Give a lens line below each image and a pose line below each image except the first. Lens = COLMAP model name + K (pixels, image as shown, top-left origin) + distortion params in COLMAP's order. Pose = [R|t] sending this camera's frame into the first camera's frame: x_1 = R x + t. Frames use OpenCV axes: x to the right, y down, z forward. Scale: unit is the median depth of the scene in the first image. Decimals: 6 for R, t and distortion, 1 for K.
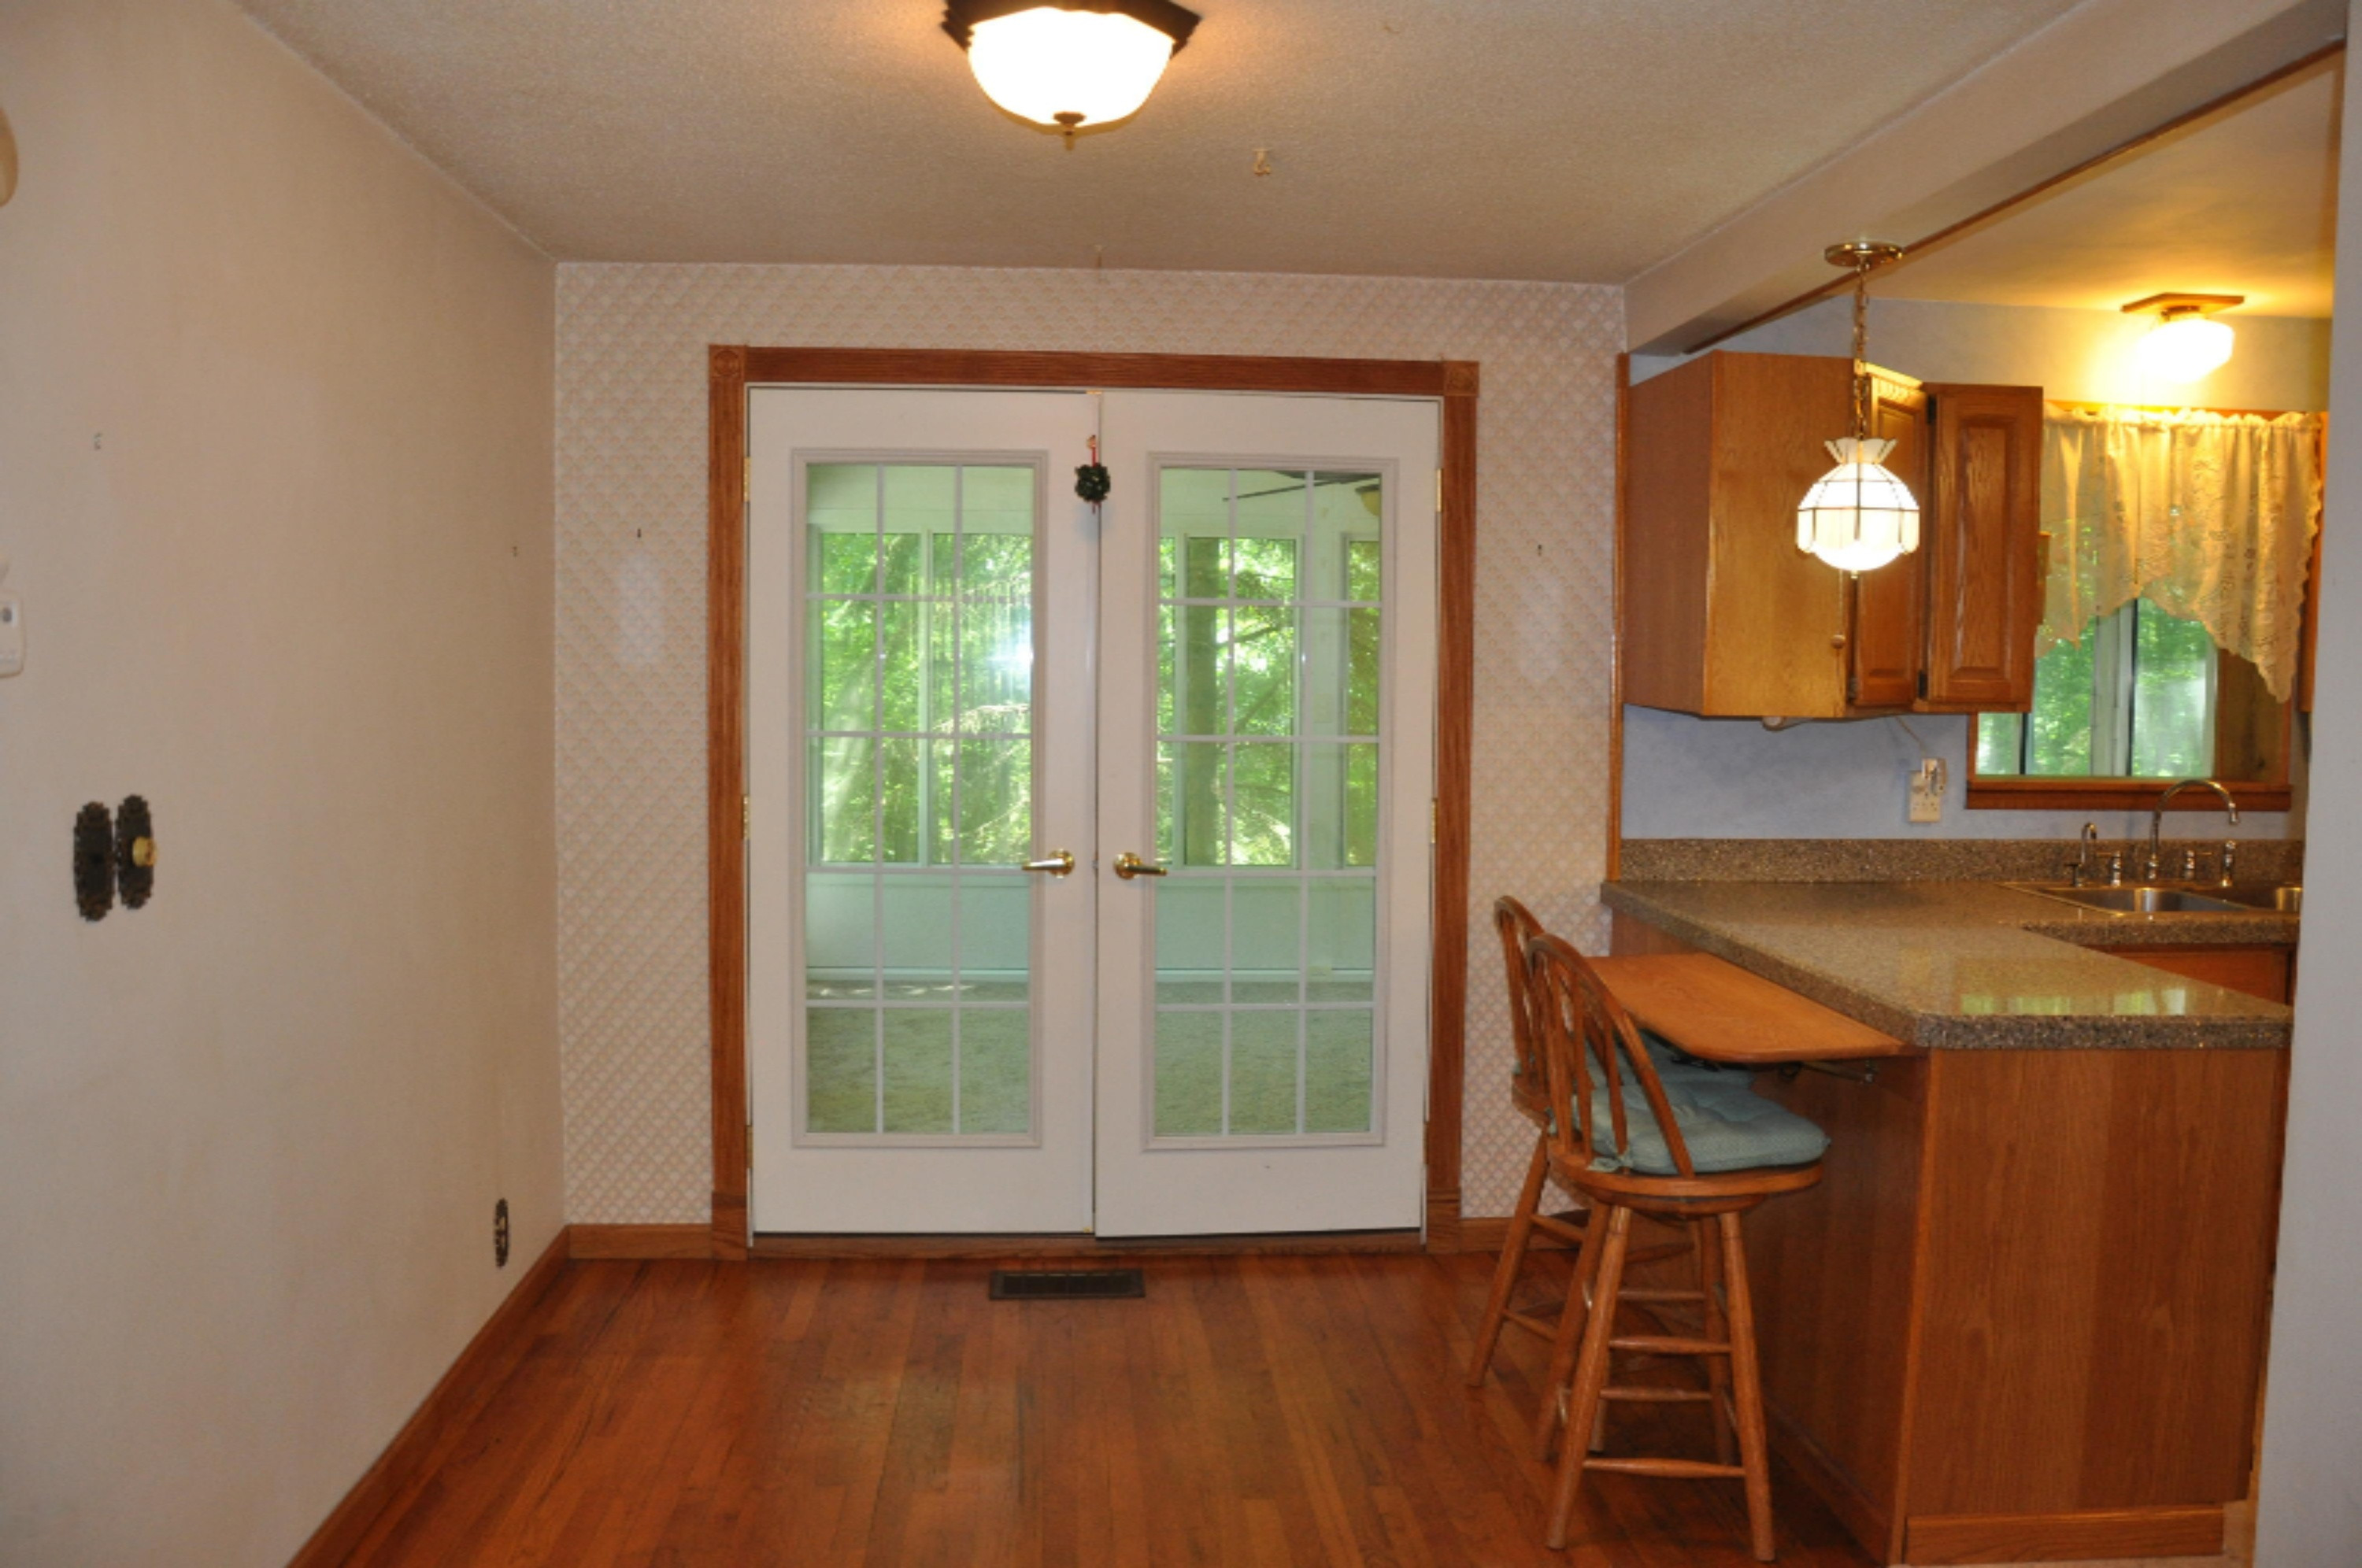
lens RADIAL K [[1829.5, 0, 1181.0], [0, 1829.5, 784.0], [0, 0, 1]] dist [-0.144995, 0.106045]
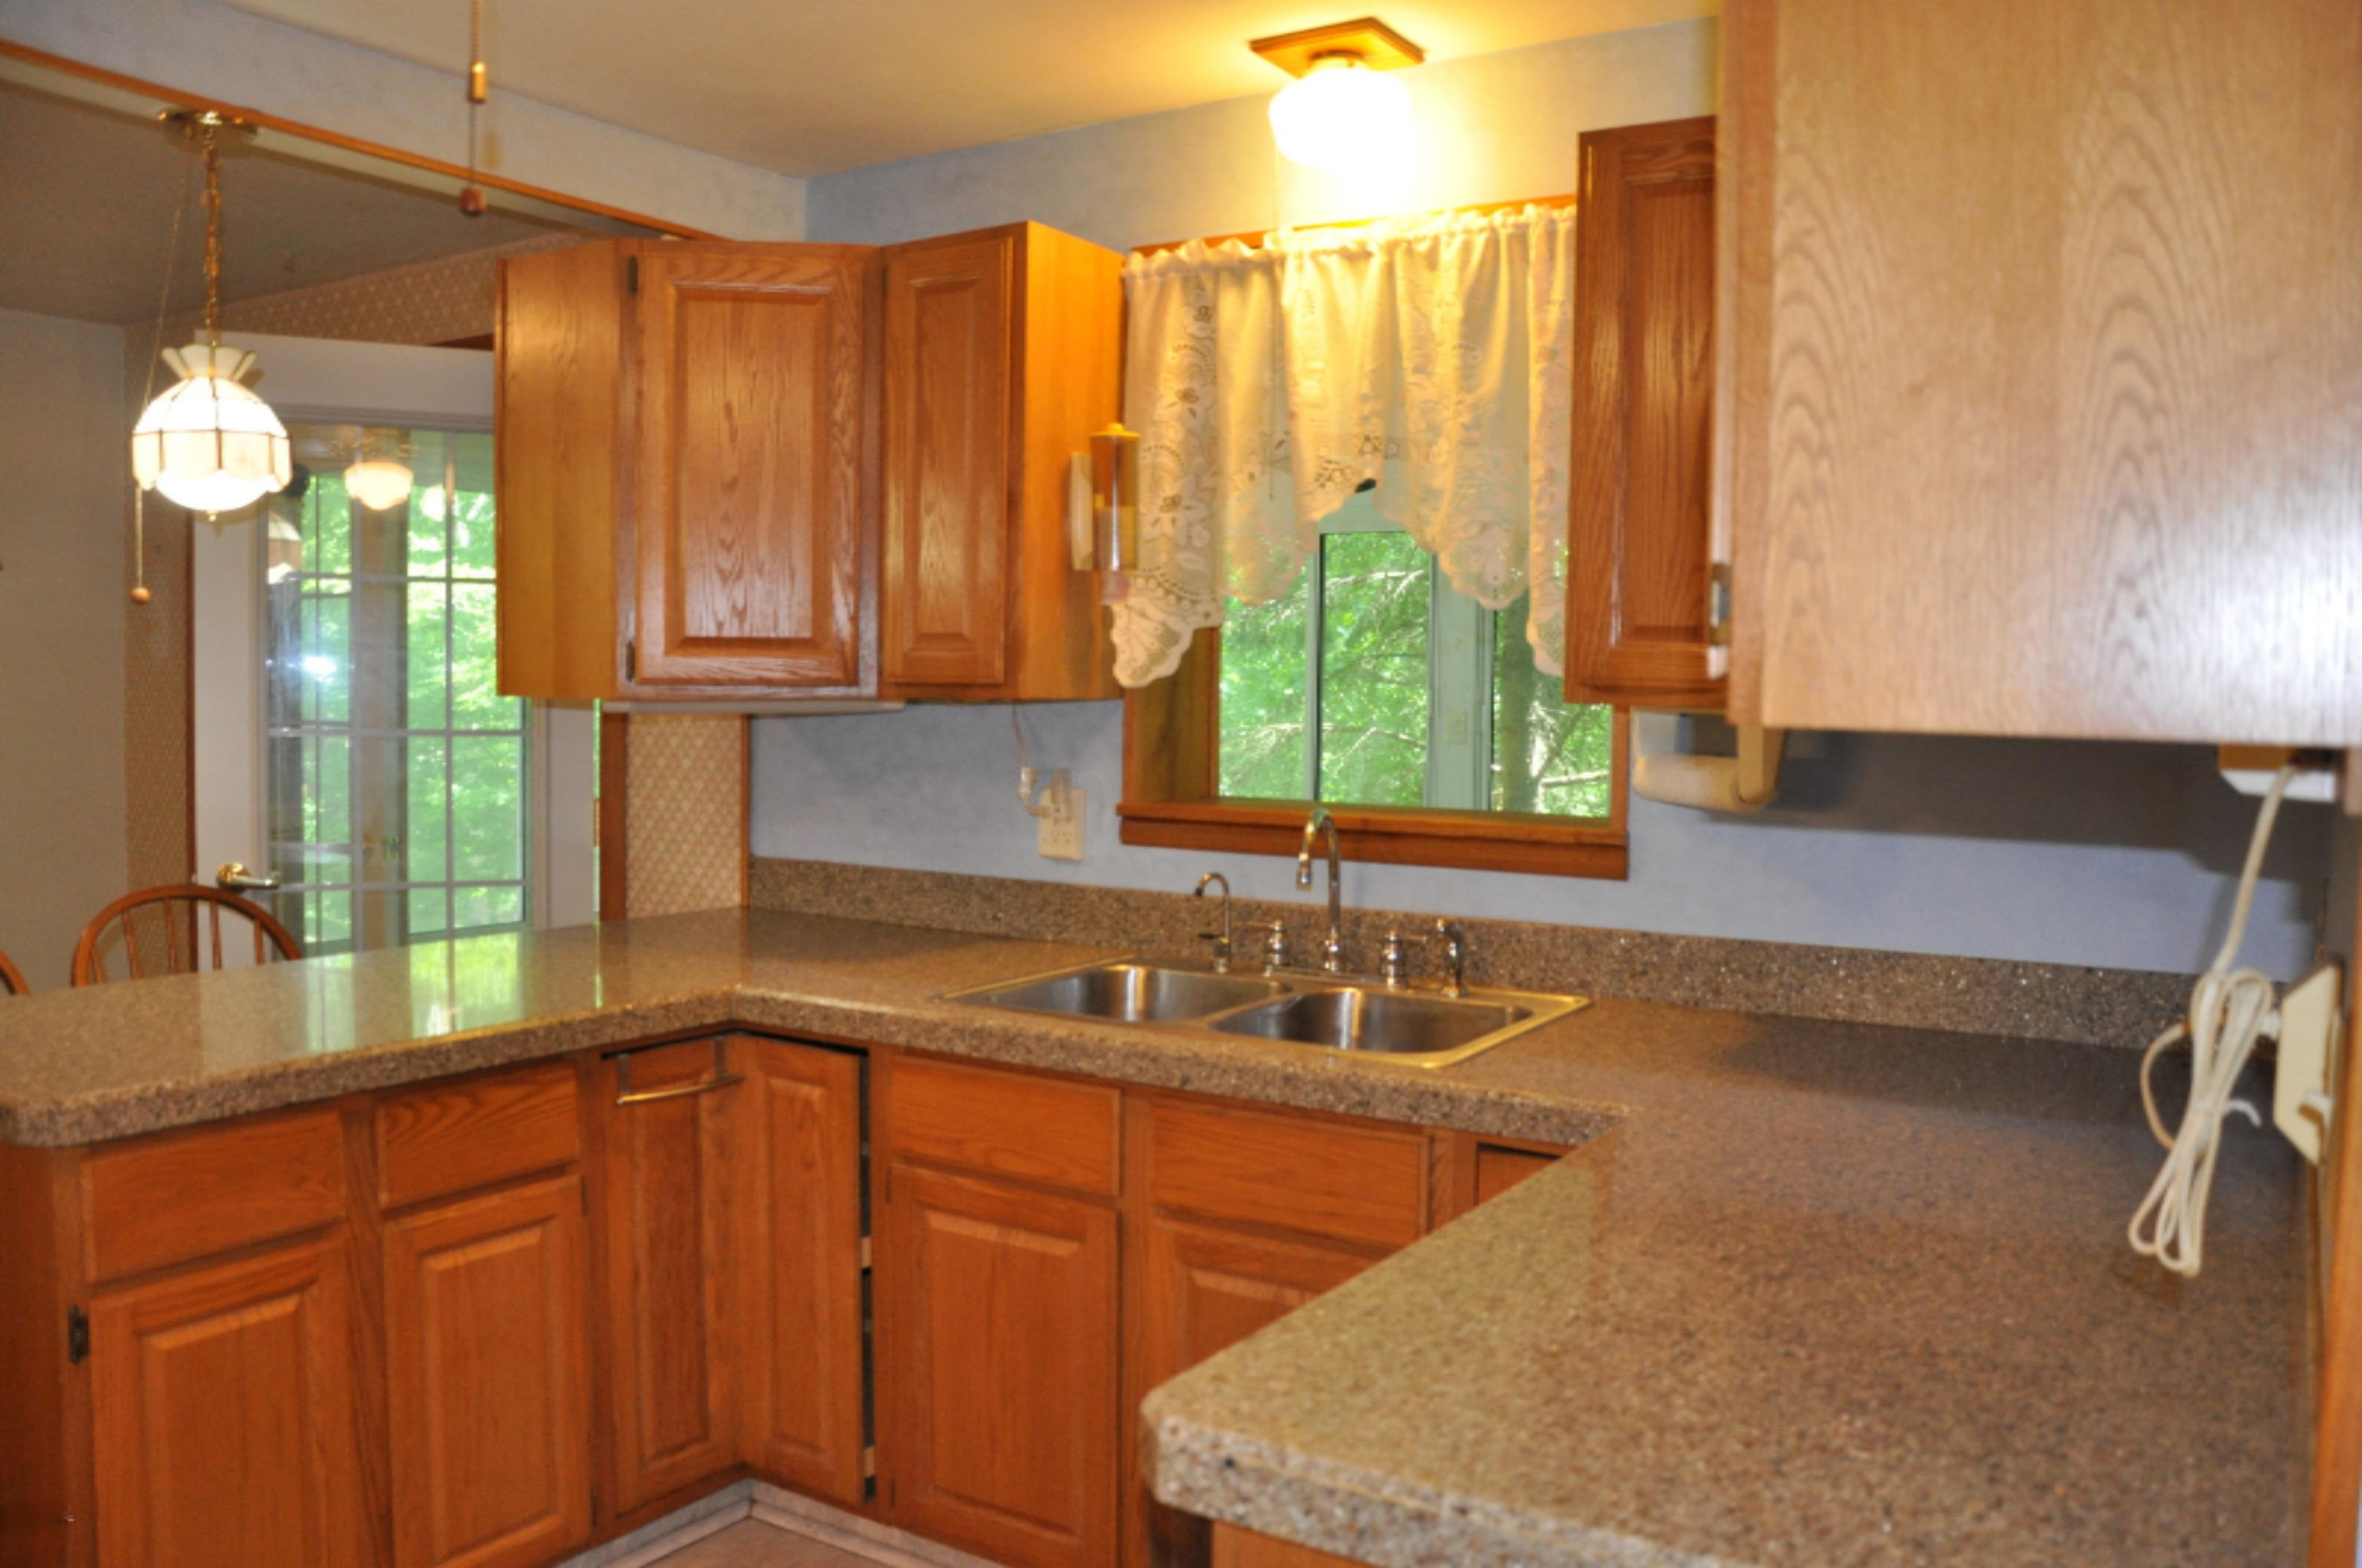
lens RADIAL K [[1829.5, 0, 1181.0], [0, 1829.5, 784.0], [0, 0, 1]] dist [-0.144995, 0.106045]
pose [[0.811215, 0.031363, -0.583906, 0.877047], [-0.044958, 0.998950, -0.008804, -0.003911], [0.583017, 0.033393, 0.811773, 0.443215]]
